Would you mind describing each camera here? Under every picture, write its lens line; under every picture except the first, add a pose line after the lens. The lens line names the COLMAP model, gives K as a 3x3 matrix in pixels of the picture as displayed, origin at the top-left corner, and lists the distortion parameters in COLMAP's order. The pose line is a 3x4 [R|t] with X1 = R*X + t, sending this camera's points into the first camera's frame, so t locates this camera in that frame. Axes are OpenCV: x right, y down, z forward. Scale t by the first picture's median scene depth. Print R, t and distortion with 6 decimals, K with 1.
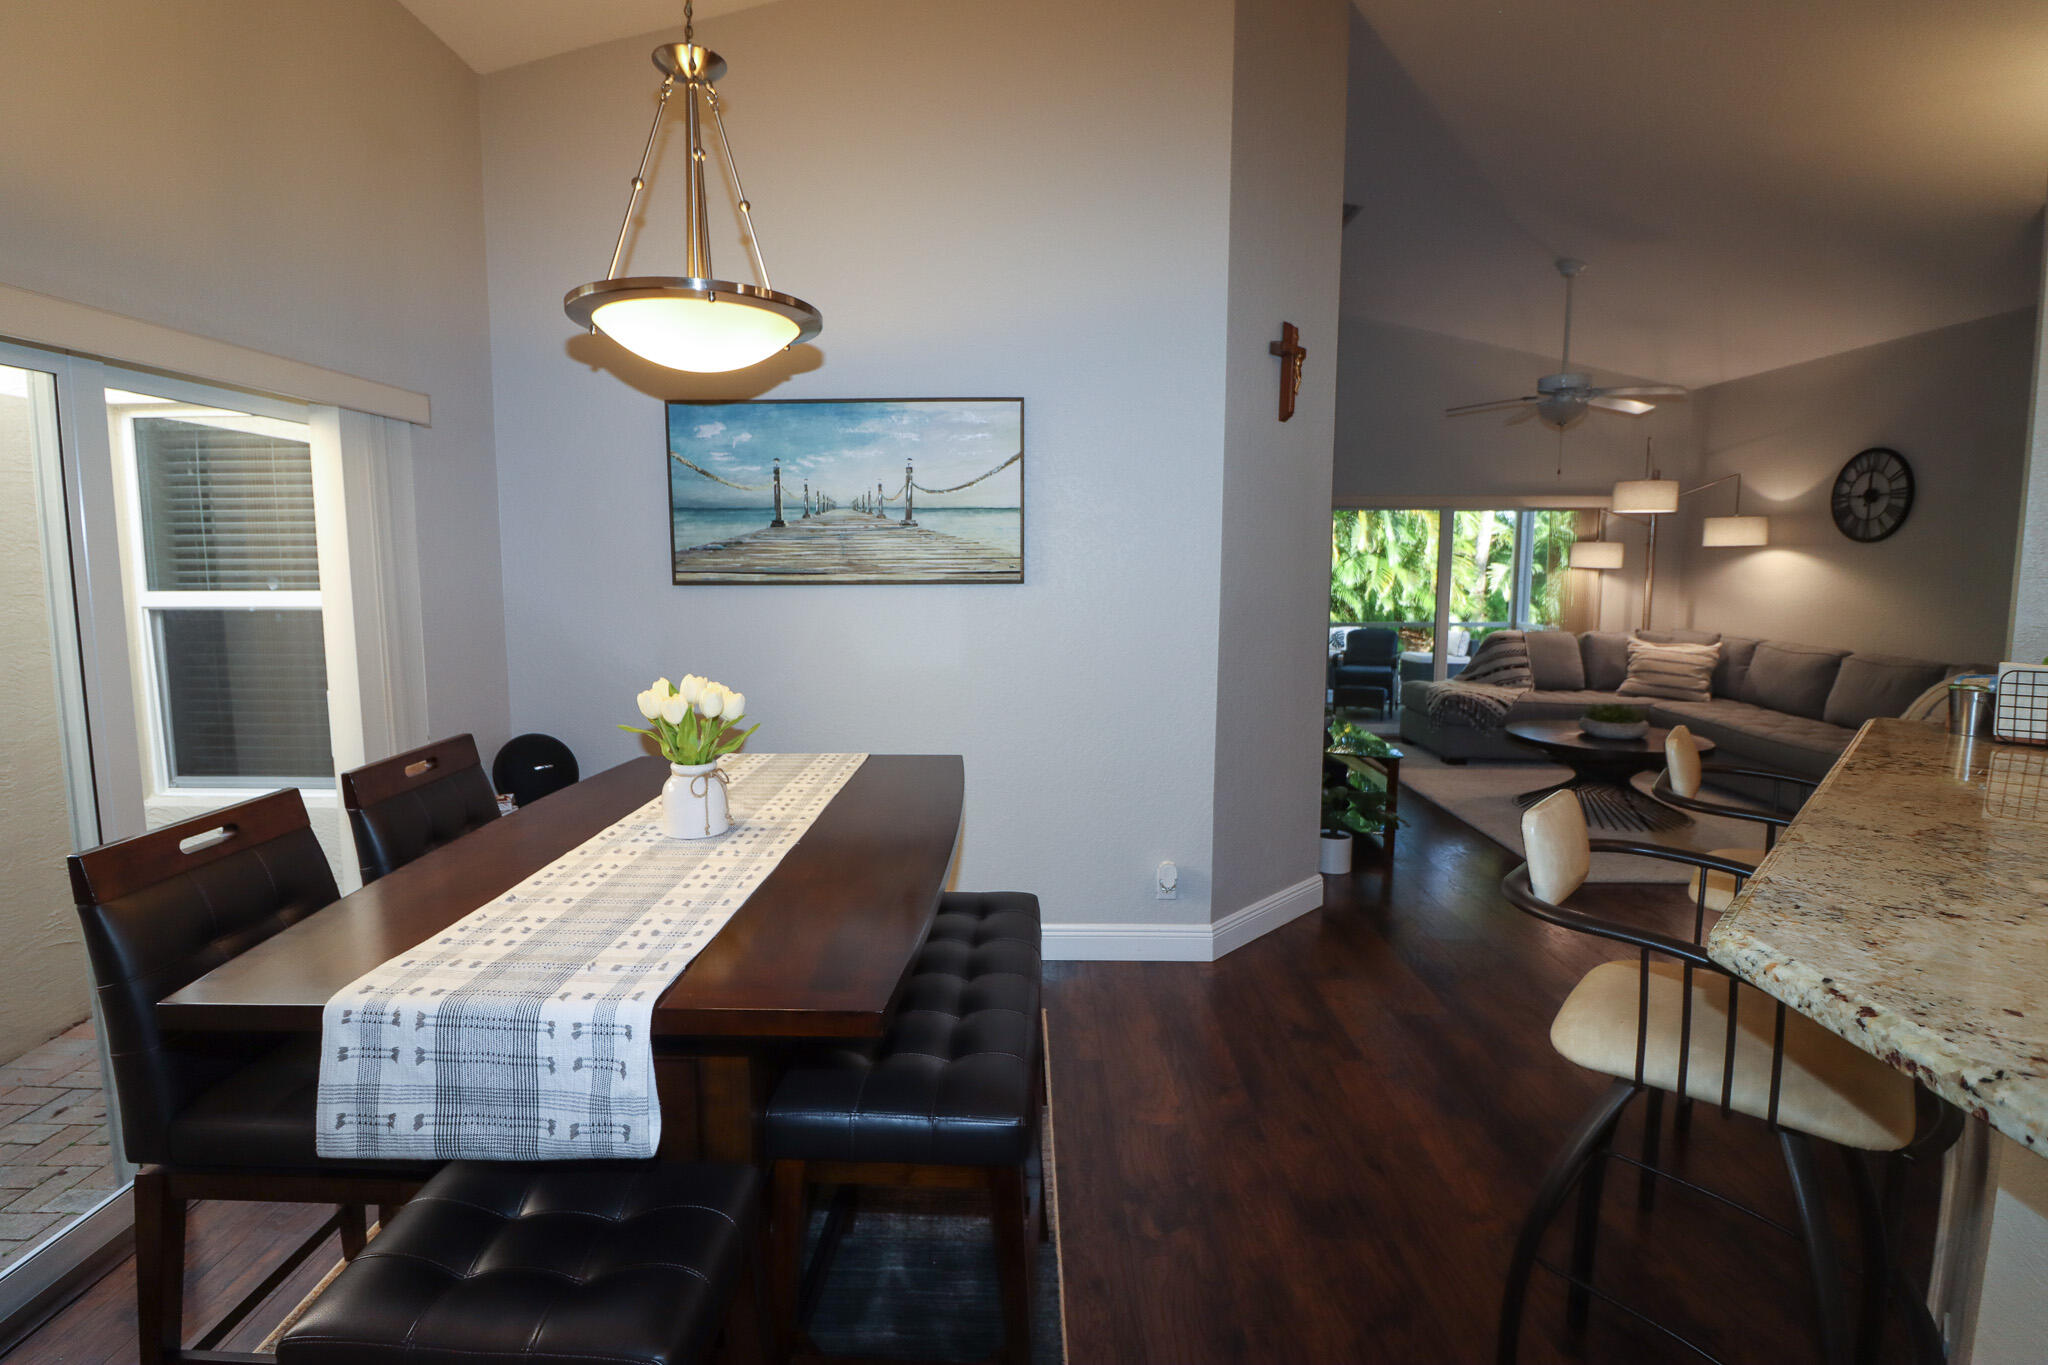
lens RADIAL K [[946.0, 0, 1003.5], [0, 946.0, 671.8], [0, 0, 1]] dist [-0.003958, -0.010875]
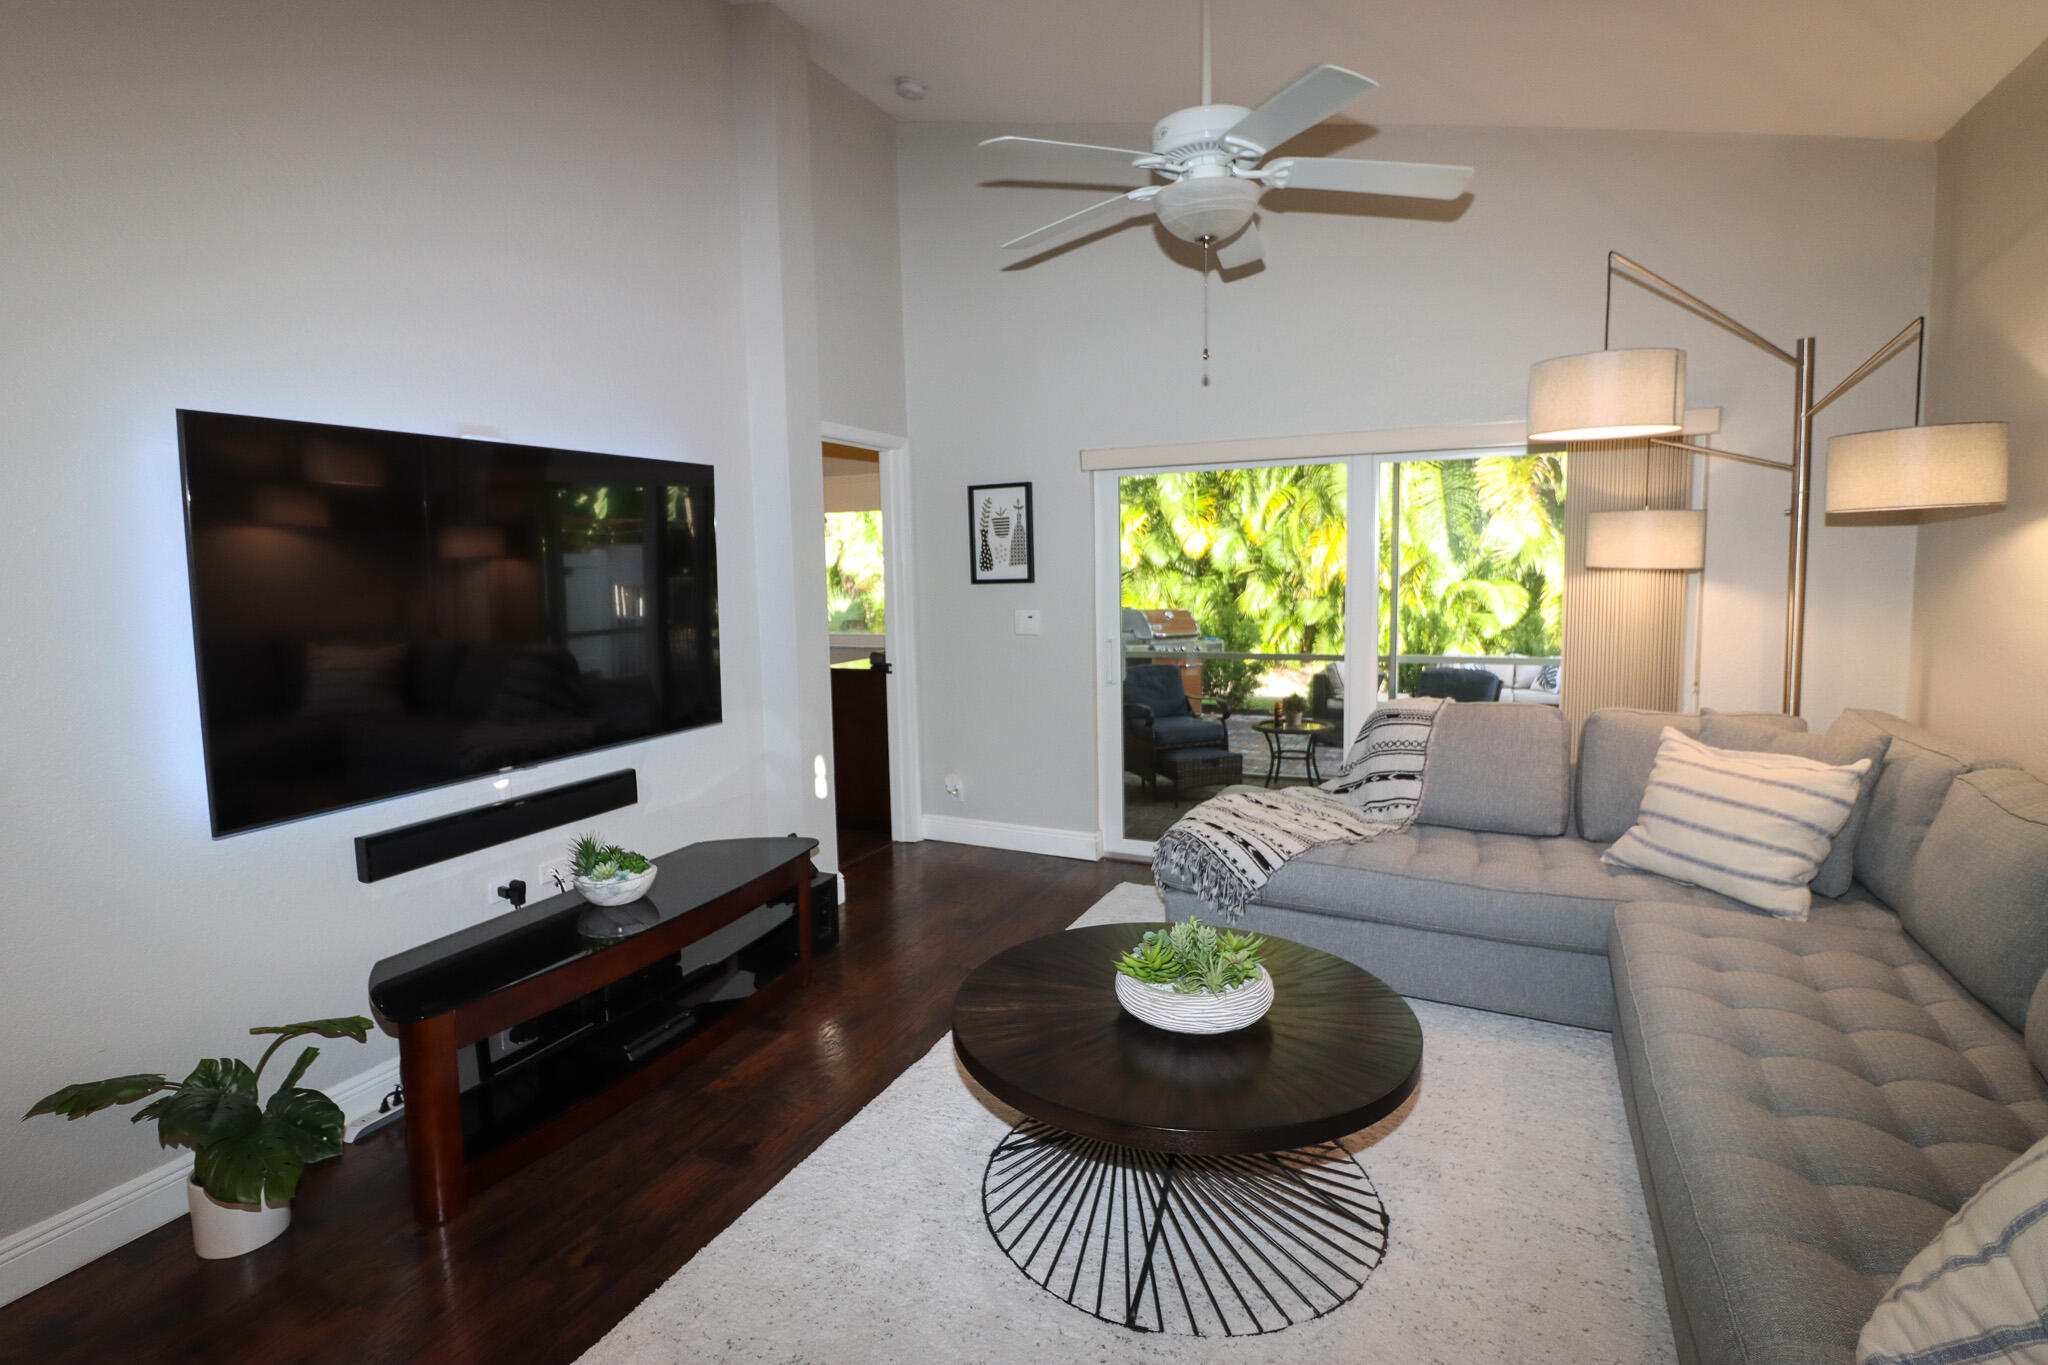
lens RADIAL K [[993.7, 0, 1006.4], [0, 993.7, 662.8], [0, 0, 1]] dist [-0.004946, -0.004186]
pose [[0.909717, 0.024897, -0.414483, 0.566452], [-0.029475, 0.999555, -0.004652, -0.054964], [0.414182, 0.016449, 0.910045, 0.452530]]
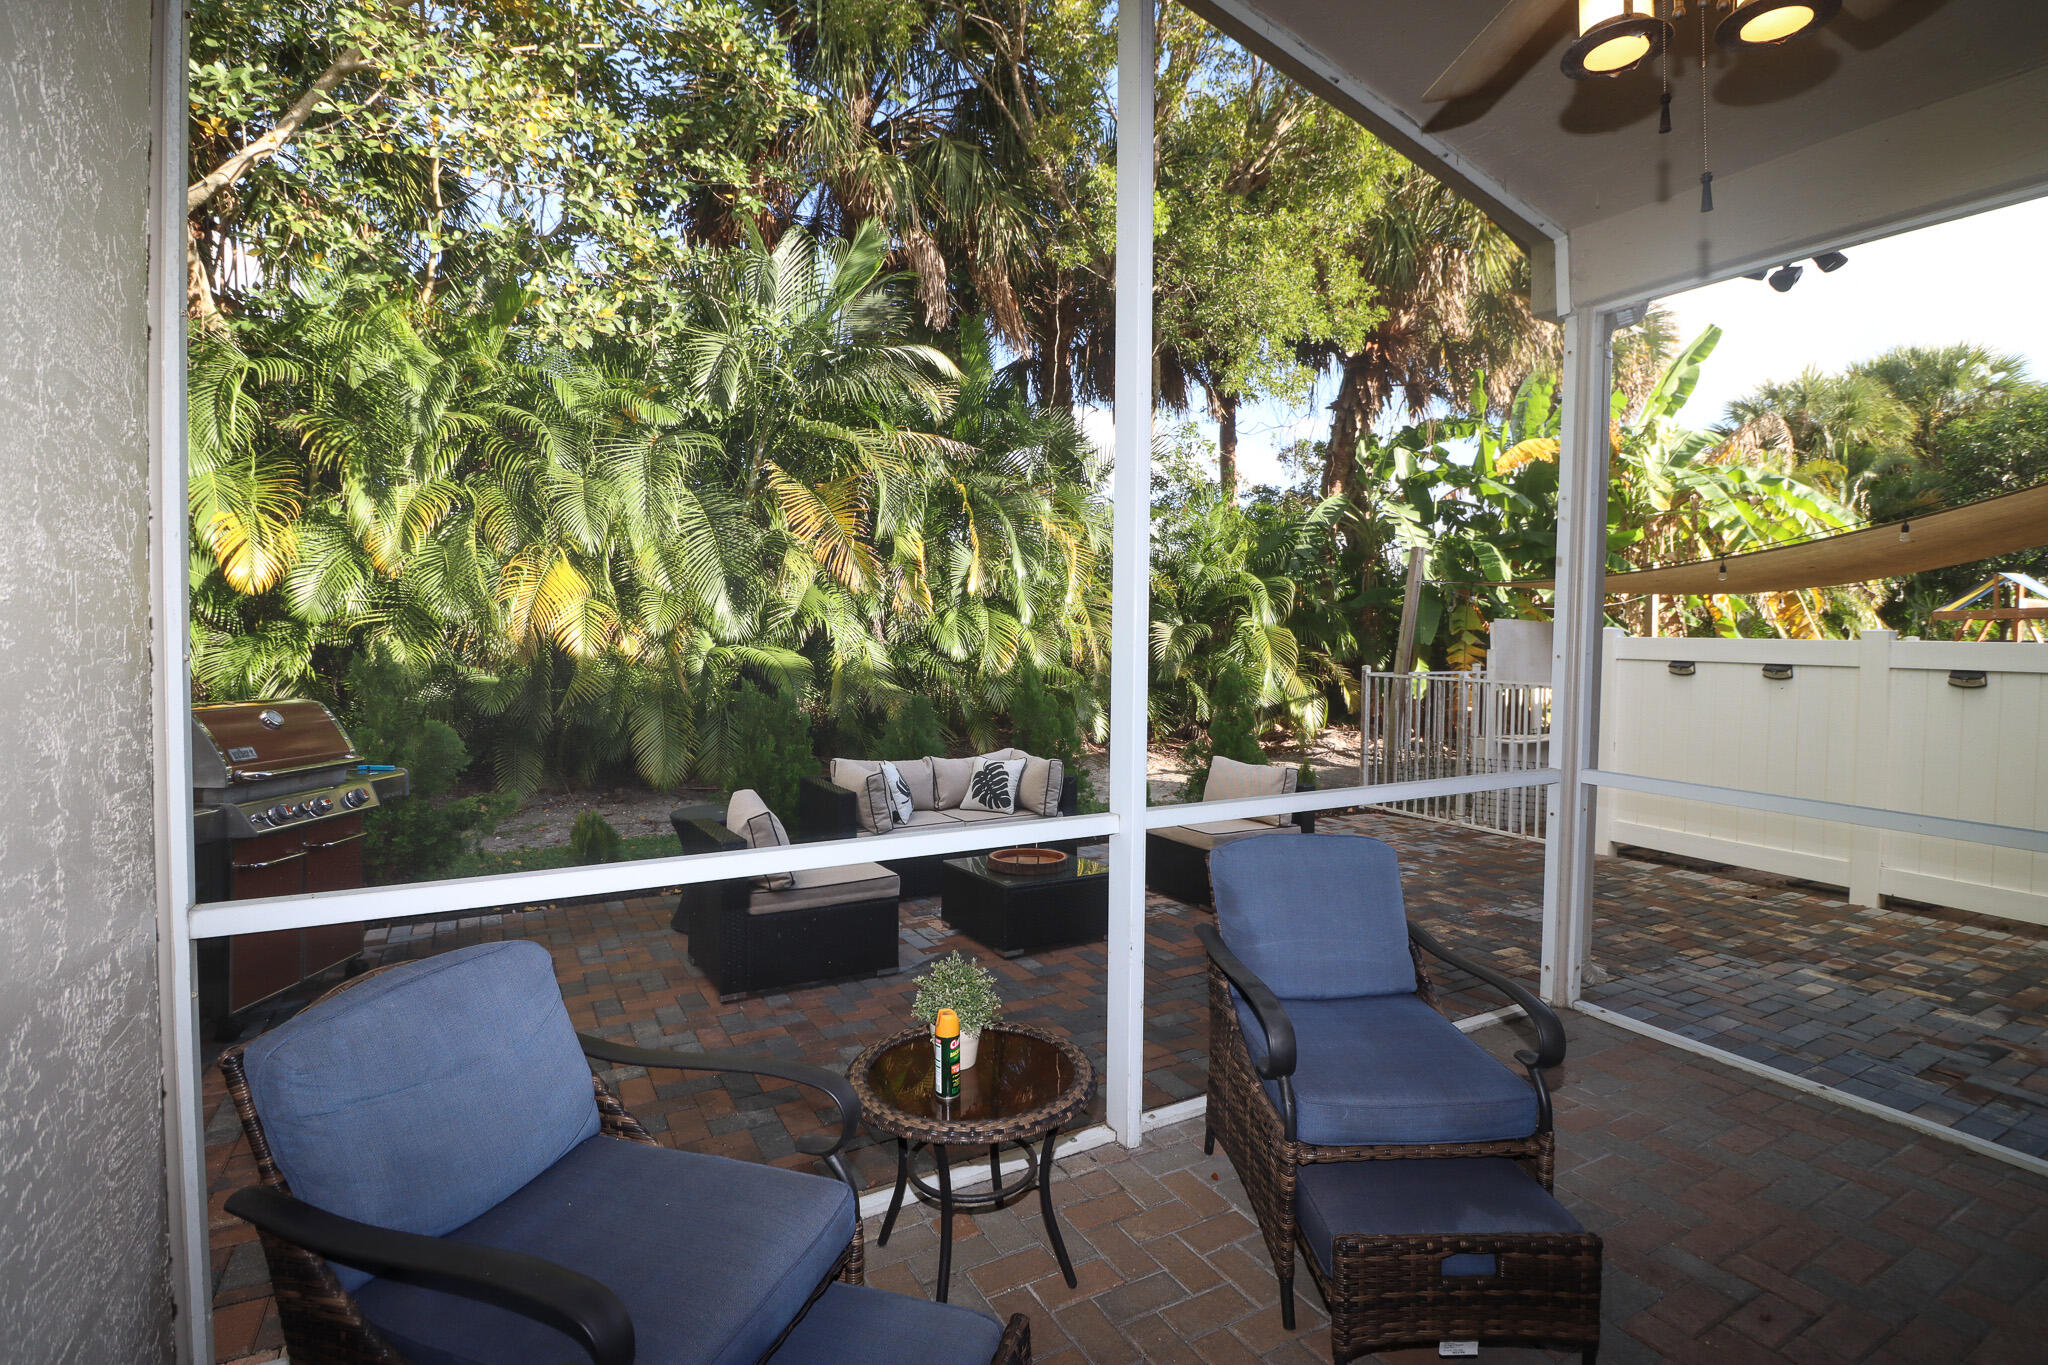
lens RADIAL K [[946.0, 0, 1016.5], [0, 946.0, 676.3], [0, 0, 1]] dist [-0.003958, -0.010875]
pose [[0.862887, -0.012459, 0.505243, 0.280418], [0.043712, 0.997790, -0.050050, -0.117533], [-0.503503, 0.065272, 0.861525, 1.180017]]
